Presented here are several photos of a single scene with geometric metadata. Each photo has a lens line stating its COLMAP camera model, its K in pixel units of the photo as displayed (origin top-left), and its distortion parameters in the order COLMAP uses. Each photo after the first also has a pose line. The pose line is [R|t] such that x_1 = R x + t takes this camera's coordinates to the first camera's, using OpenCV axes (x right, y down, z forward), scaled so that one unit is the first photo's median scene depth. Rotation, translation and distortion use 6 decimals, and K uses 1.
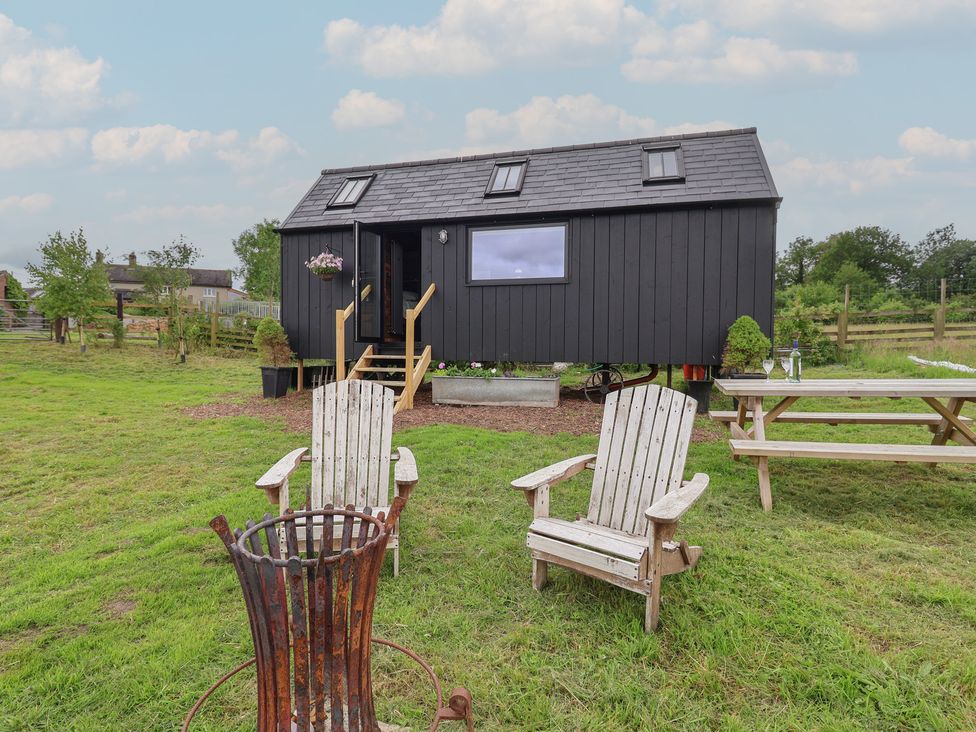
lens RADIAL K [[513.6, 0, 474.0], [0, 513.6, 364.6], [0, 0, 1]] dist [0.000544, -0.012939]
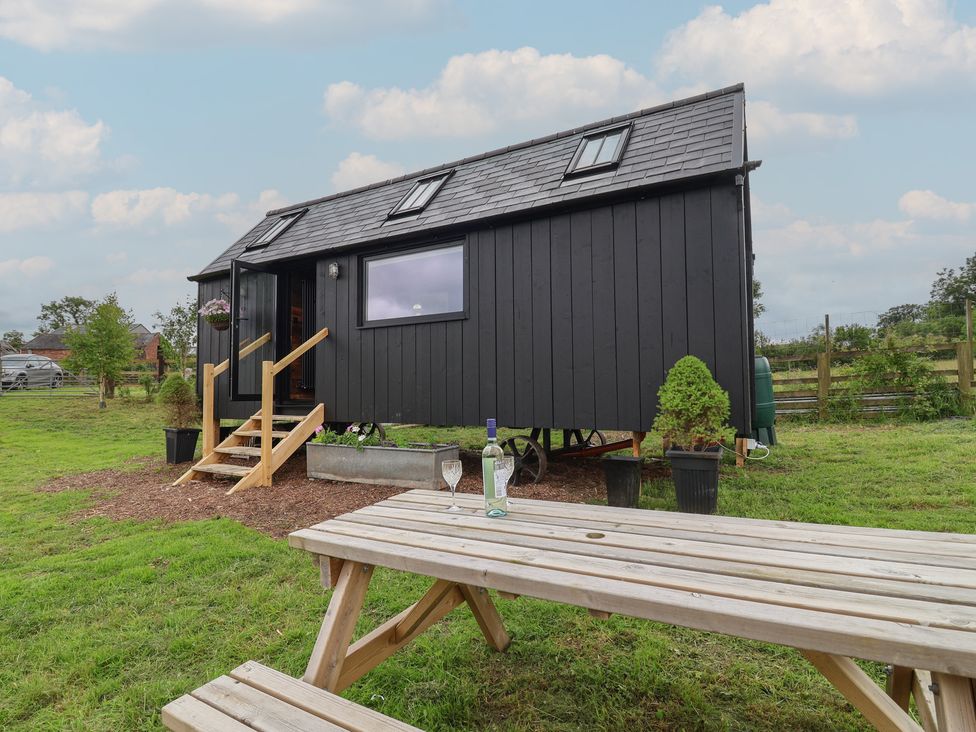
lens RADIAL K [[513.6, 0, 474.0], [0, 513.6, 364.6], [0, 0, 1]] dist [0.000544, -0.012939]
pose [[0.971246, -0.029265, -0.236271, 0.348006], [0.009412, 0.996360, -0.084724, -0.027440], [0.237890, 0.080064, 0.967987, 0.270810]]
